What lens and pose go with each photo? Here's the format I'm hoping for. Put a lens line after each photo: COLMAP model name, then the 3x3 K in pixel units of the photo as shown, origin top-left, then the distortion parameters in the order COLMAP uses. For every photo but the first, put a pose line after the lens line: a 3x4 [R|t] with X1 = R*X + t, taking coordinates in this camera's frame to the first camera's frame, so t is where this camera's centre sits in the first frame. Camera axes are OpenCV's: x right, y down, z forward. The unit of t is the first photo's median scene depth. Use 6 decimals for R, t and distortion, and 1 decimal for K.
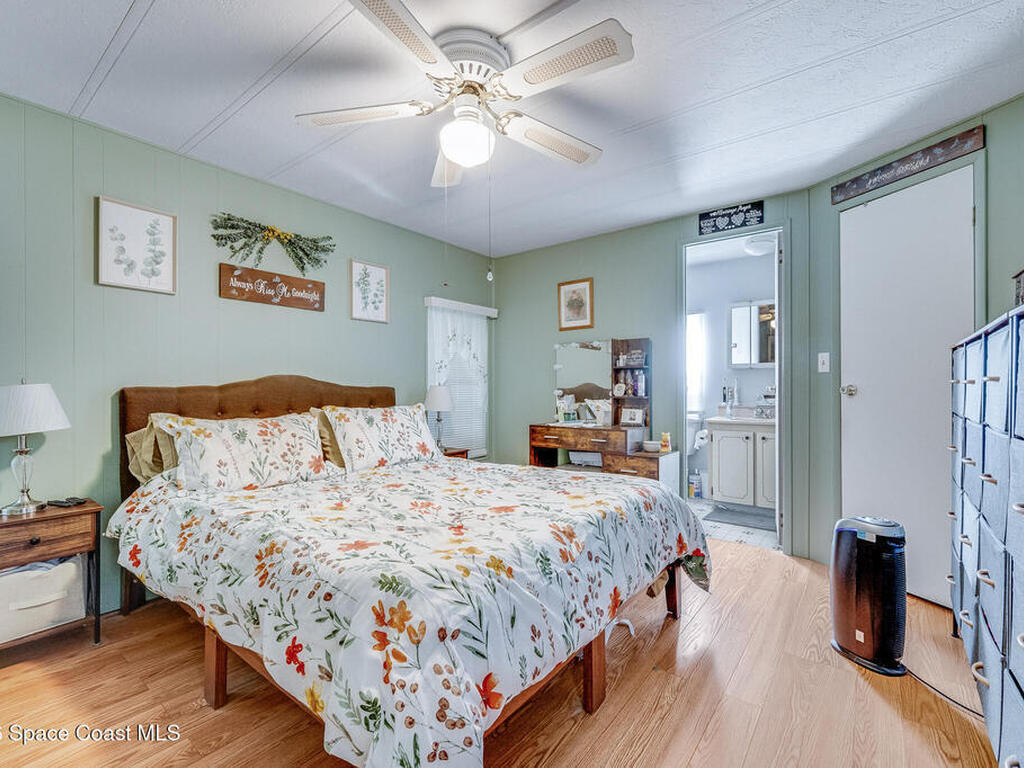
lens RADIAL K [[458.4, 0, 511.3], [0, 458.4, 390.9], [0, 0, 1]] dist [0.000996, 0.000176]
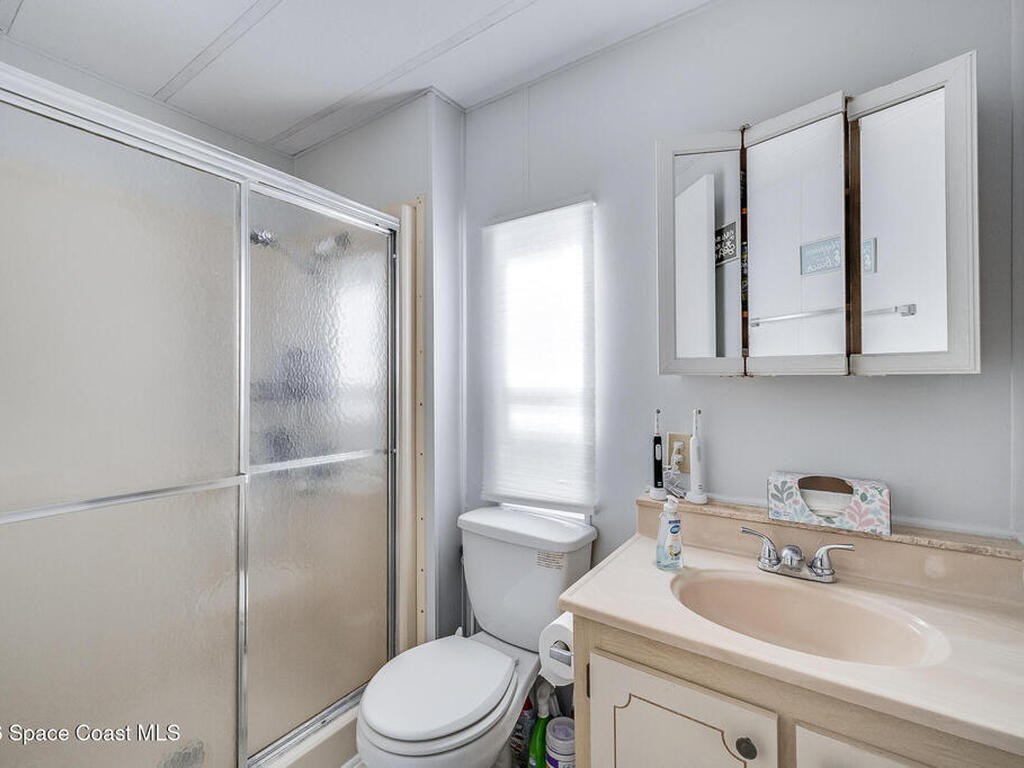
lens RADIAL K [[458.4, 0, 511.3], [0, 458.4, 390.9], [0, 0, 1]] dist [0.000996, 0.000176]
pose [[0.998362, 0.000012, 0.057210, 0.357999], [0.000429, 0.999970, -0.007685, -0.036870], [-0.057209, 0.007697, 0.998333, 0.717592]]
